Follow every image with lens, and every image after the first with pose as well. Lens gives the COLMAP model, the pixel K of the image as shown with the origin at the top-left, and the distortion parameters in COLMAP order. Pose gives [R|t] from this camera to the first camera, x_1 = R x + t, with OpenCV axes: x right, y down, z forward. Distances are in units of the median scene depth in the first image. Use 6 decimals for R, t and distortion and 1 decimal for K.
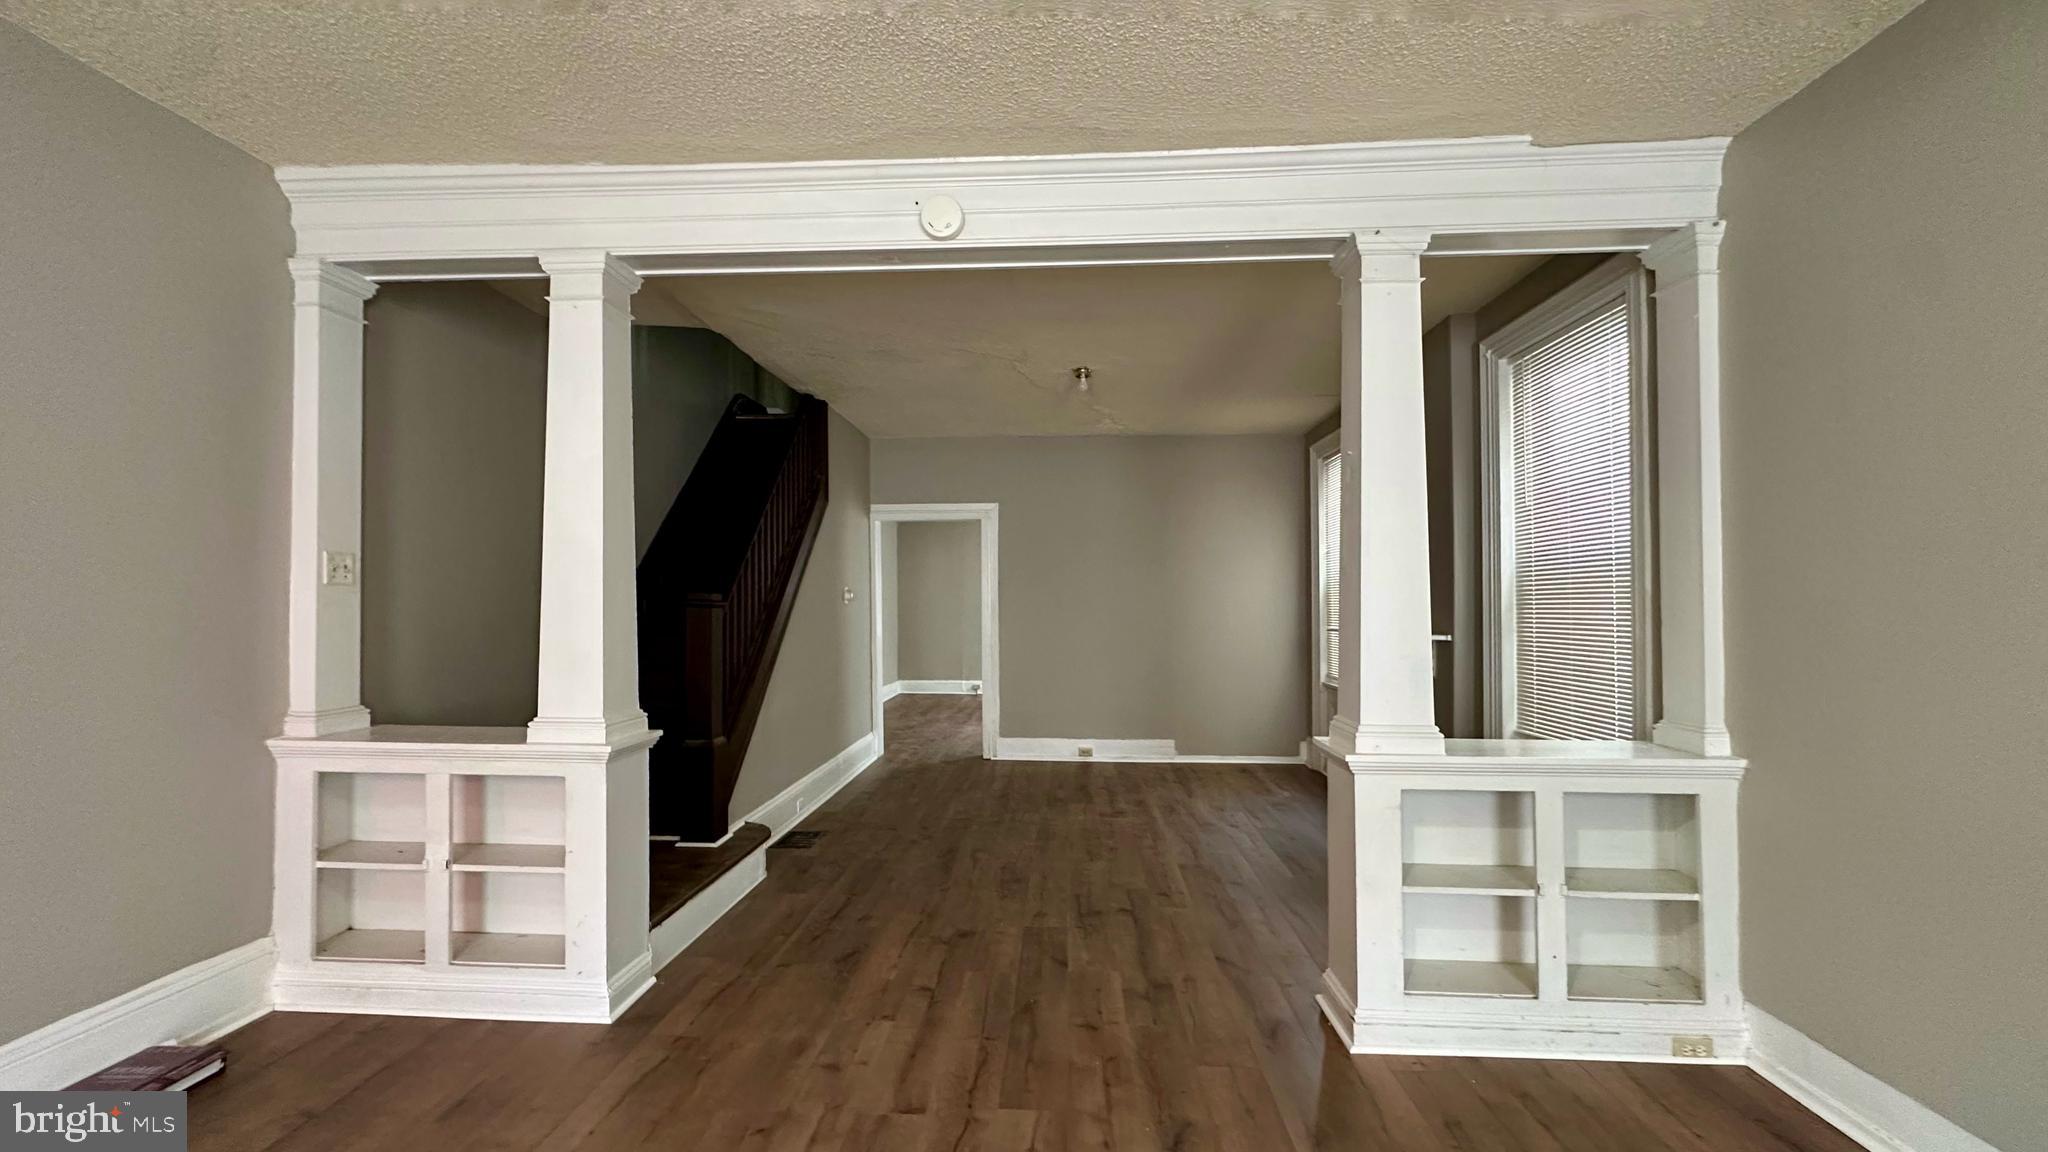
lens RADIAL K [[835.8, 0, 1014.9], [0, 835.8, 575.0], [0, 0, 1]] dist [-0.000491, -0.000375]
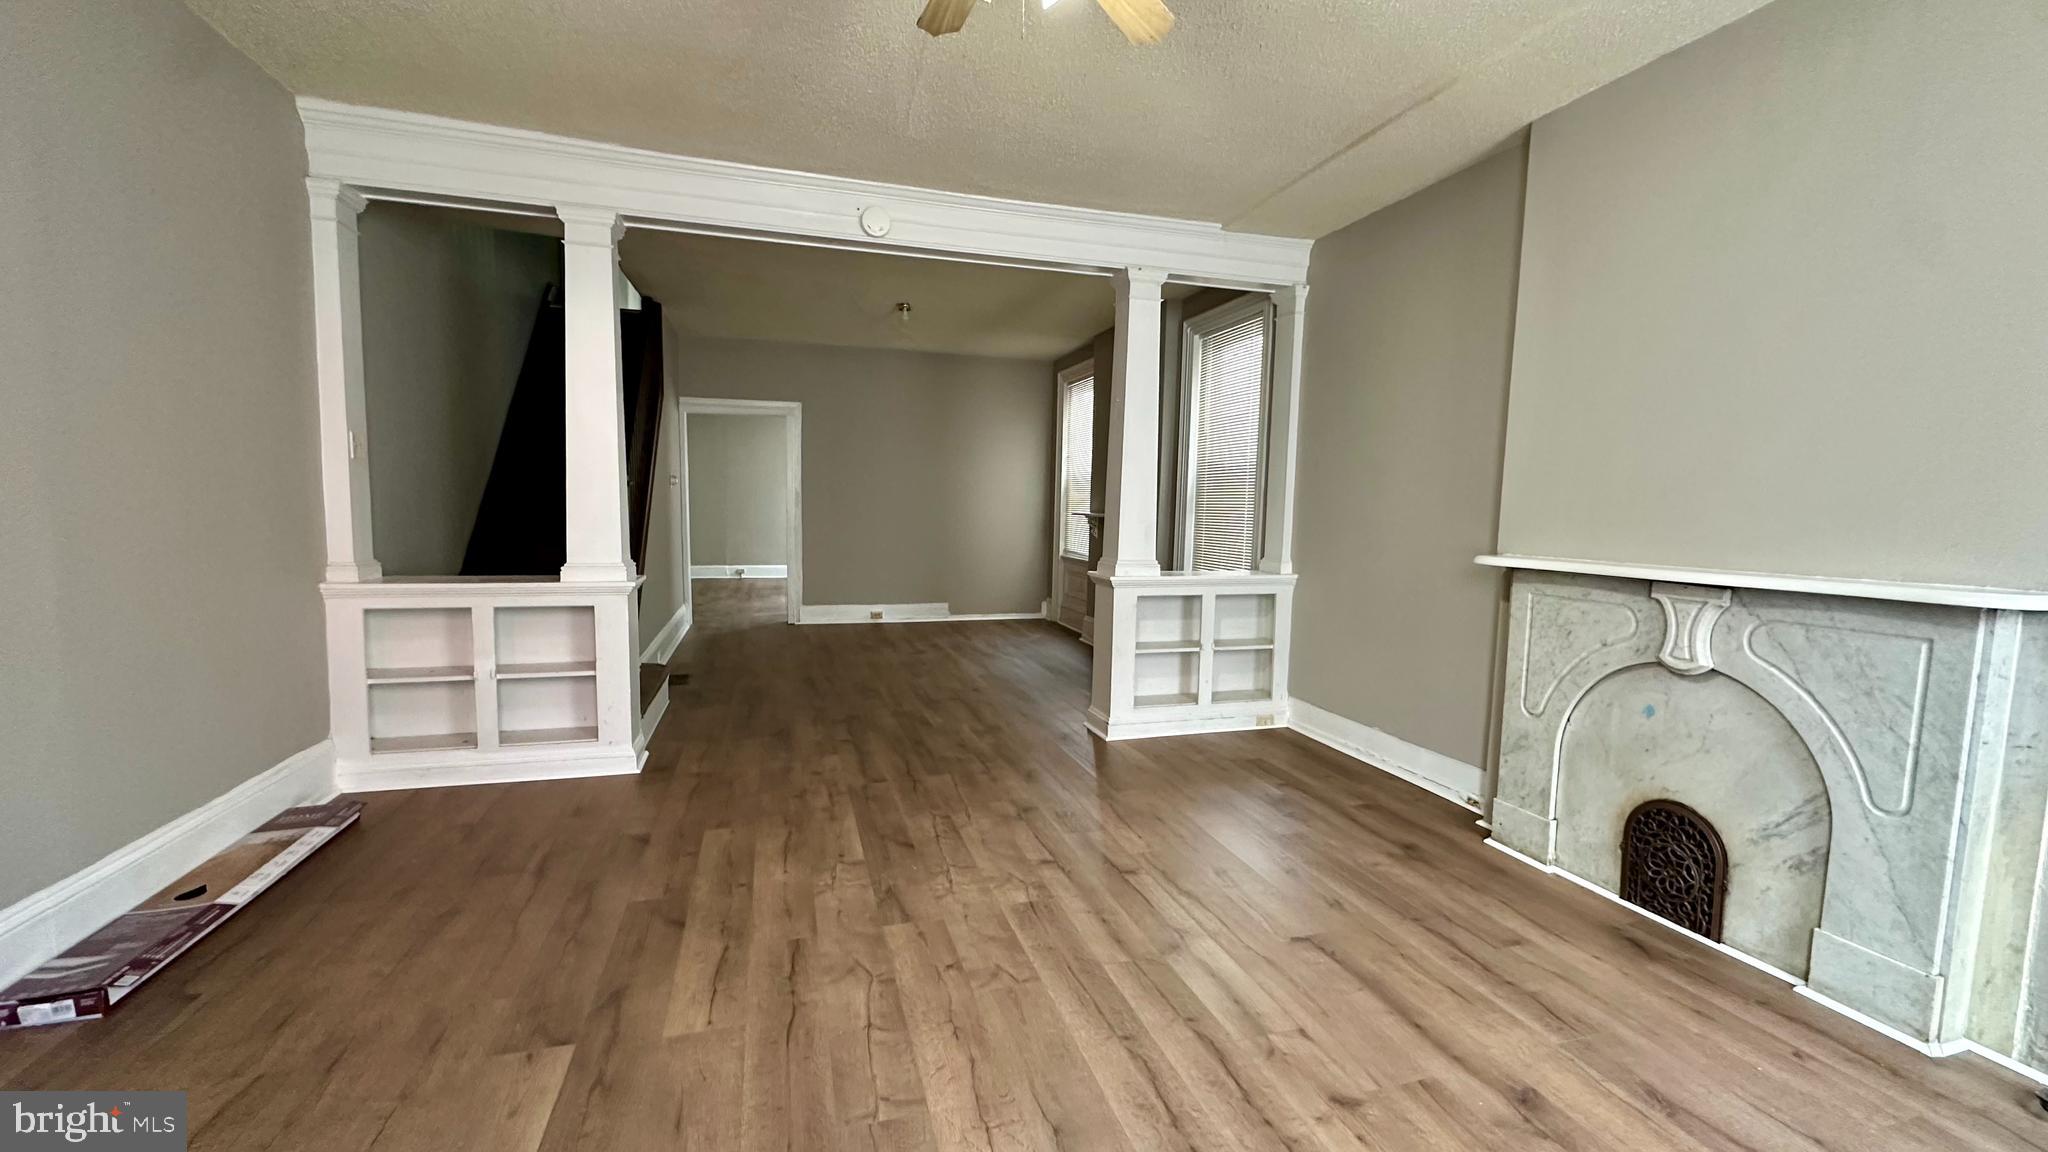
lens RADIAL K [[835.8, 0, 1025.4], [0, 835.8, 580.9], [0, 0, 1]] dist [-0.000491, -0.000375]
pose [[0.937981, -0.017481, 0.346246, -0.347130], [-0.028309, 0.991531, 0.126749, 0.005865], [-0.345529, -0.128690, 0.929542, -0.522383]]
